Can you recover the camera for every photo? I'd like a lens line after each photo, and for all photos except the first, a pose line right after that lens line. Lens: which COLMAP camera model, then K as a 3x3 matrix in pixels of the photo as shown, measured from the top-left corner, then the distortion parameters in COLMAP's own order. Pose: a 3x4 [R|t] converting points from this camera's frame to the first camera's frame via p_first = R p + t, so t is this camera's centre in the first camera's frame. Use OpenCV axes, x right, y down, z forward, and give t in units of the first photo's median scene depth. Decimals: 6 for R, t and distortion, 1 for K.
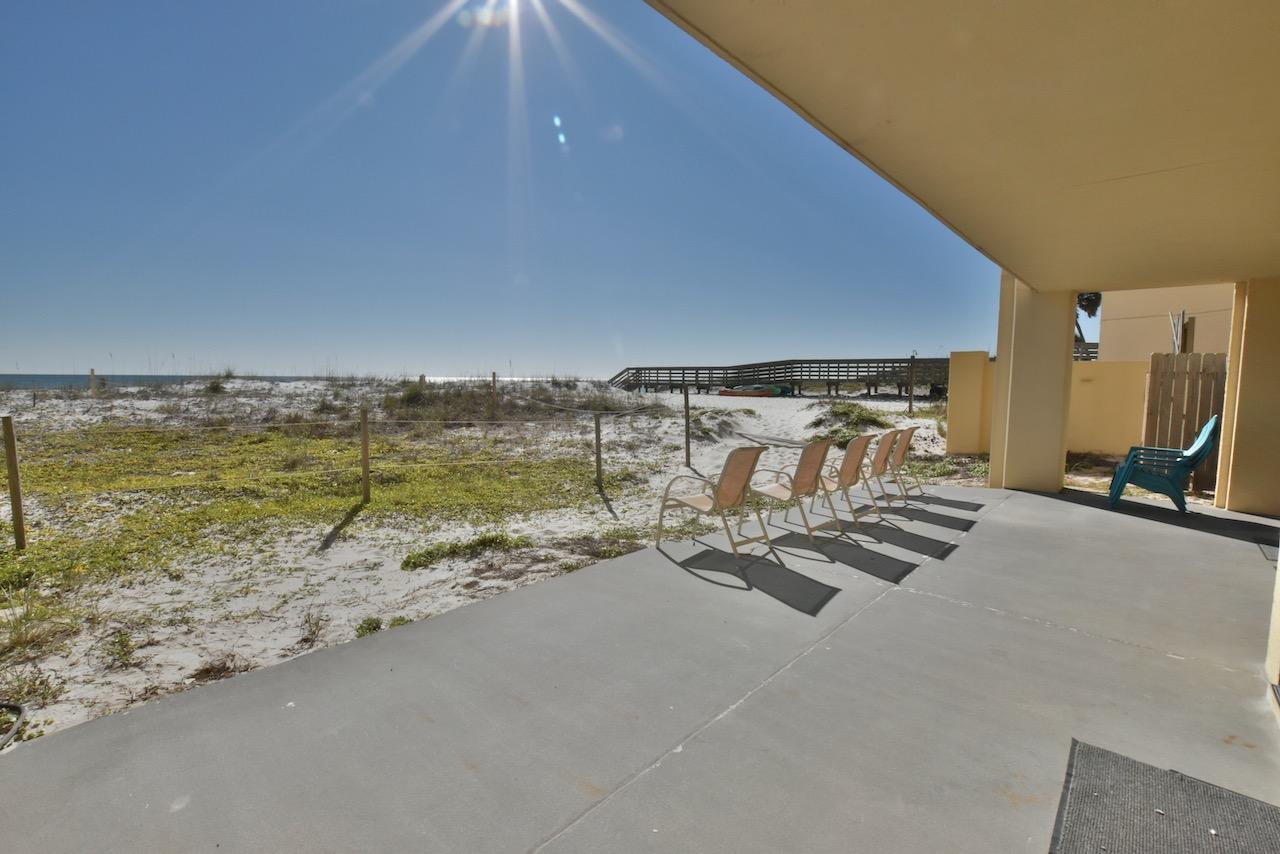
lens RADIAL K [[580.8, 0, 640.0], [0, 580.8, 427.0], [0, 0, 1]] dist [-0.000947, -0.000105]
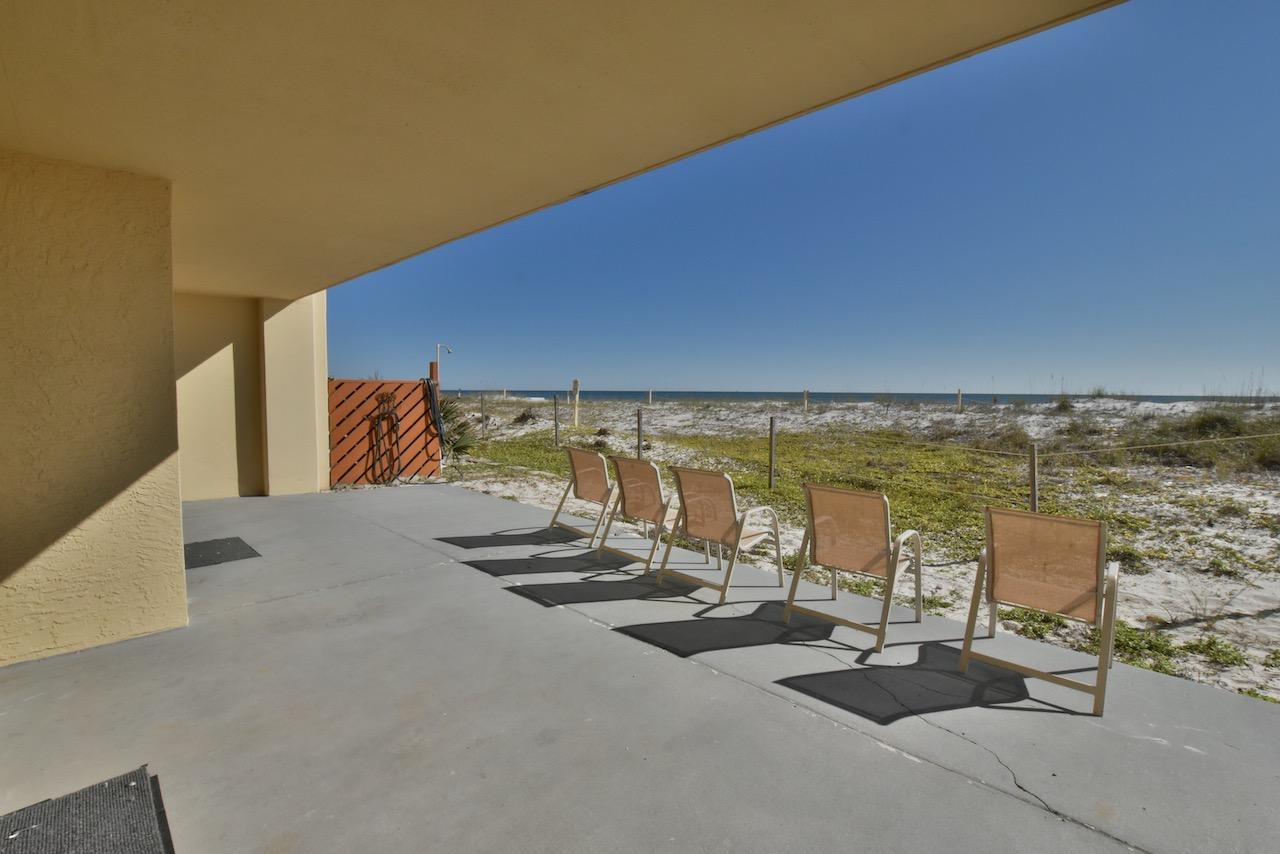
lens RADIAL K [[580.8, 0, 640.0], [0, 580.8, 427.0], [0, 0, 1]] dist [-0.000947, -0.000105]
pose [[-0.070734, 0.048518, -0.996315, 1.204492], [-0.085874, 0.994812, 0.054542, -0.073002], [0.993792, 0.089416, -0.066201, 1.084601]]
